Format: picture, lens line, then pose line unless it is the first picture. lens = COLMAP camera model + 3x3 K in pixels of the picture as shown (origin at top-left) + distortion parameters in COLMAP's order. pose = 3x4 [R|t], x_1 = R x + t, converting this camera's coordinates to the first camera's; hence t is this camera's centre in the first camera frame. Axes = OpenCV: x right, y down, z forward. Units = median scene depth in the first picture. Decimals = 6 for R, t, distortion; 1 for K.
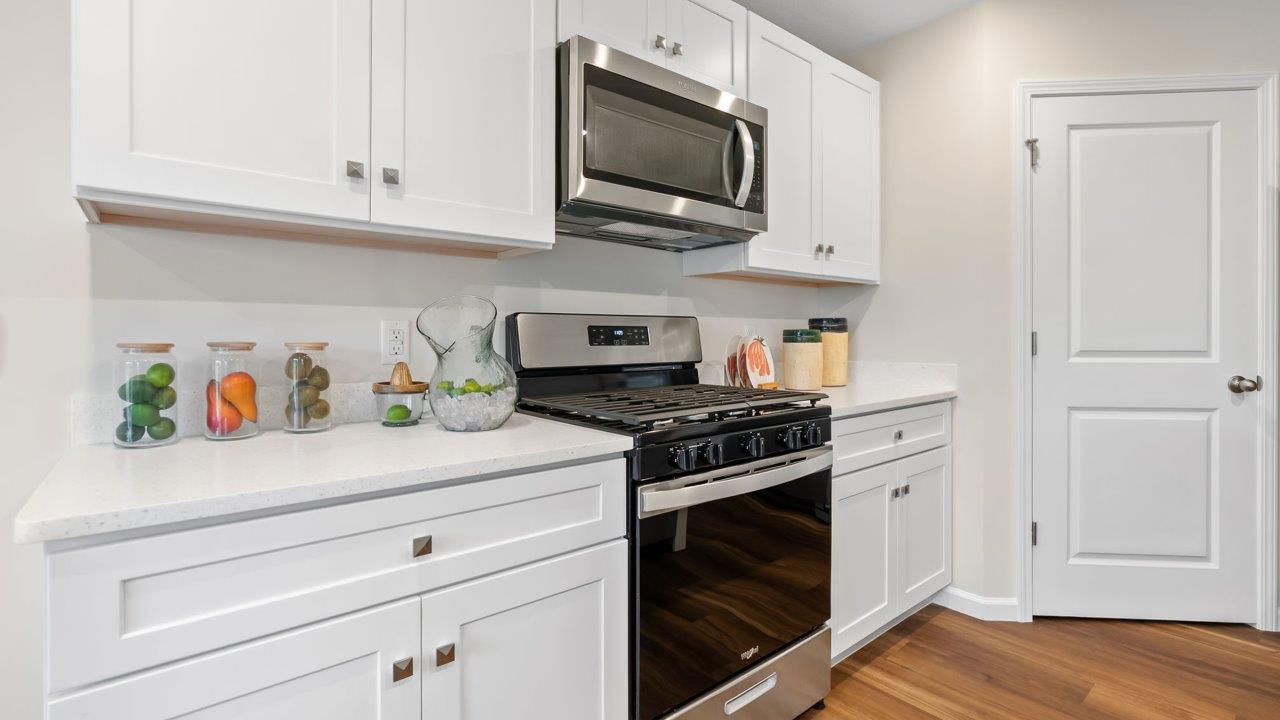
lens RADIAL K [[587.3, 0, 650.2], [0, 587.3, 334.3], [0, 0, 1]] dist [-0.011835, 0.003724]
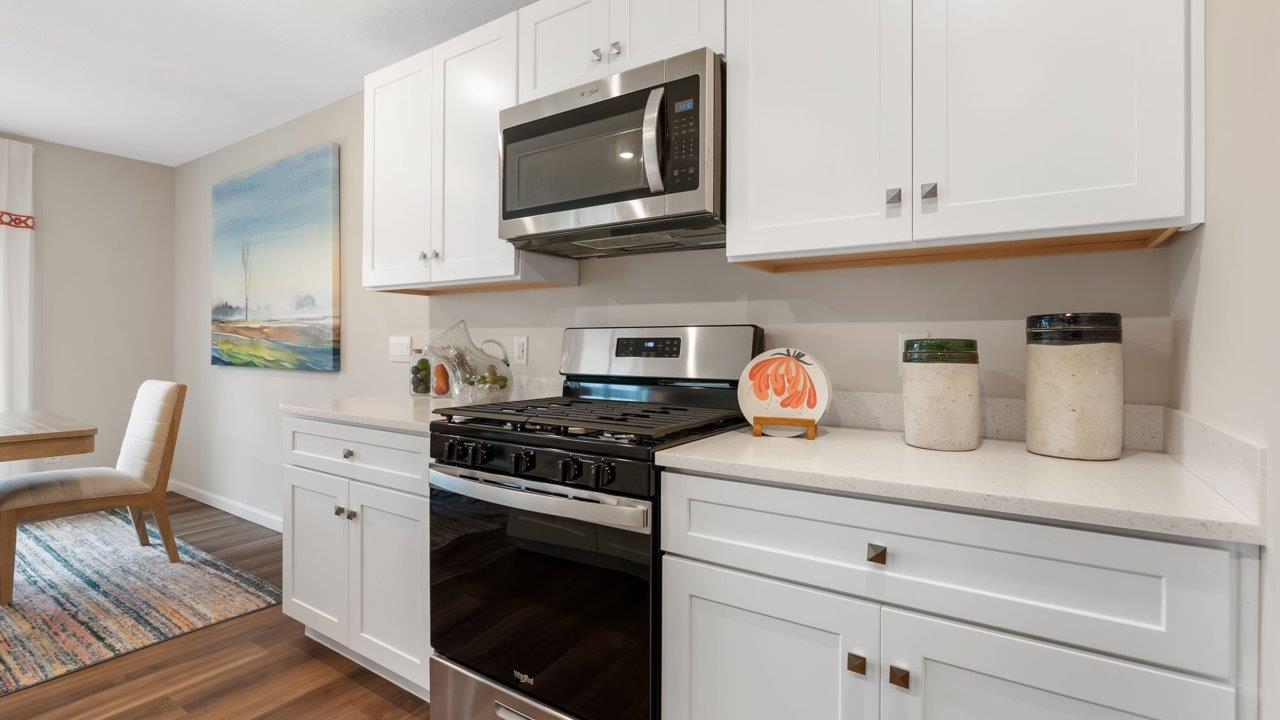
lens RADIAL K [[587.3, 0, 651.1], [0, 587.3, 341.0], [0, 0, 1]] dist [-0.011835, 0.003724]
pose [[0.280637, -0.005443, -0.959798, 0.945121], [-0.004470, 0.999966, -0.006978, -0.001890], [0.959803, 0.006248, 0.280603, 0.760520]]
